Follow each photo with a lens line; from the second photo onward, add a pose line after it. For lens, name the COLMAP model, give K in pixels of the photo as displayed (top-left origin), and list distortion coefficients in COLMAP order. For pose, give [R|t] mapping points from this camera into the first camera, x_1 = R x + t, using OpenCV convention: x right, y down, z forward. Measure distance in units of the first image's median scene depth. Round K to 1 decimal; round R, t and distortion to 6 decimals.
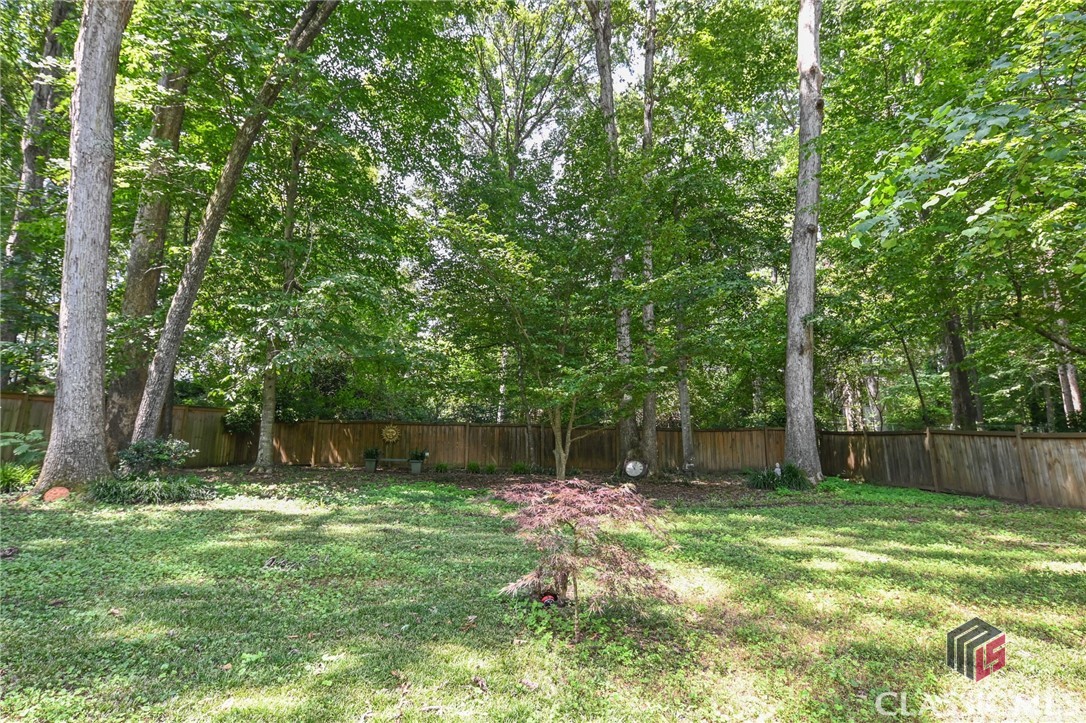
lens RADIAL K [[570.9, 0, 537.7], [0, 570.9, 362.1], [0, 0, 1]] dist [0.004512, -0.001341]
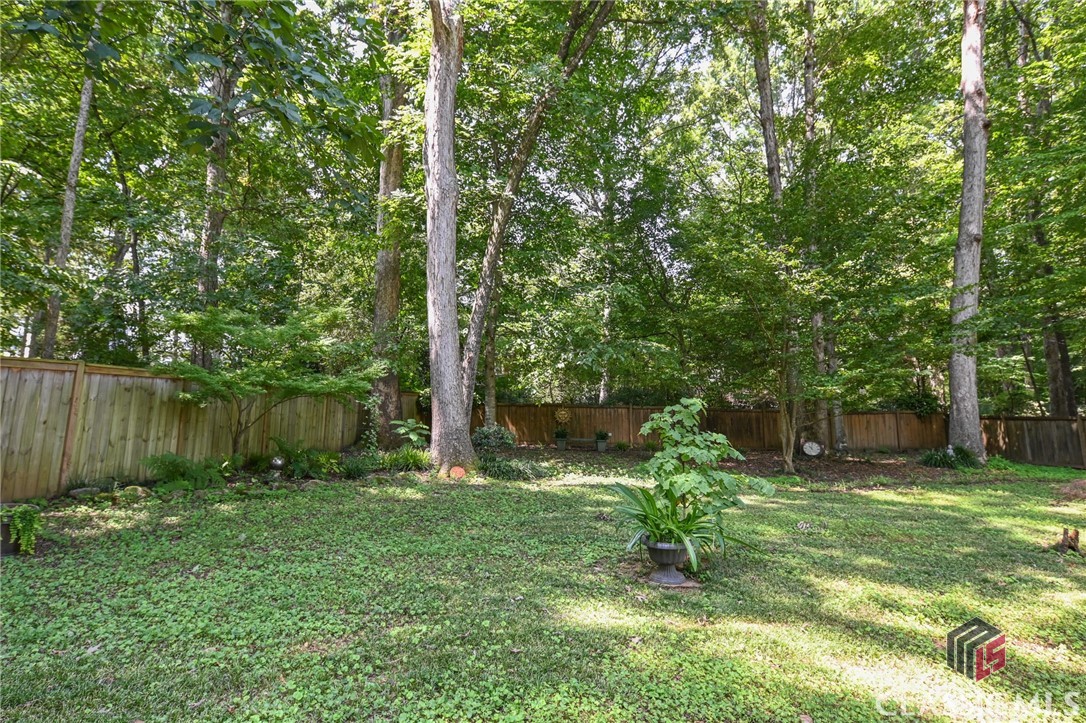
lens RADIAL K [[570.9, 0, 537.7], [0, 570.9, 362.1], [0, 0, 1]] dist [0.004512, -0.001341]
pose [[0.999993, 0.003324, 0.001816, -0.381724], [-0.003409, 0.998777, 0.049324, -0.041029], [-0.001649, -0.049329, 0.998781, -0.133486]]
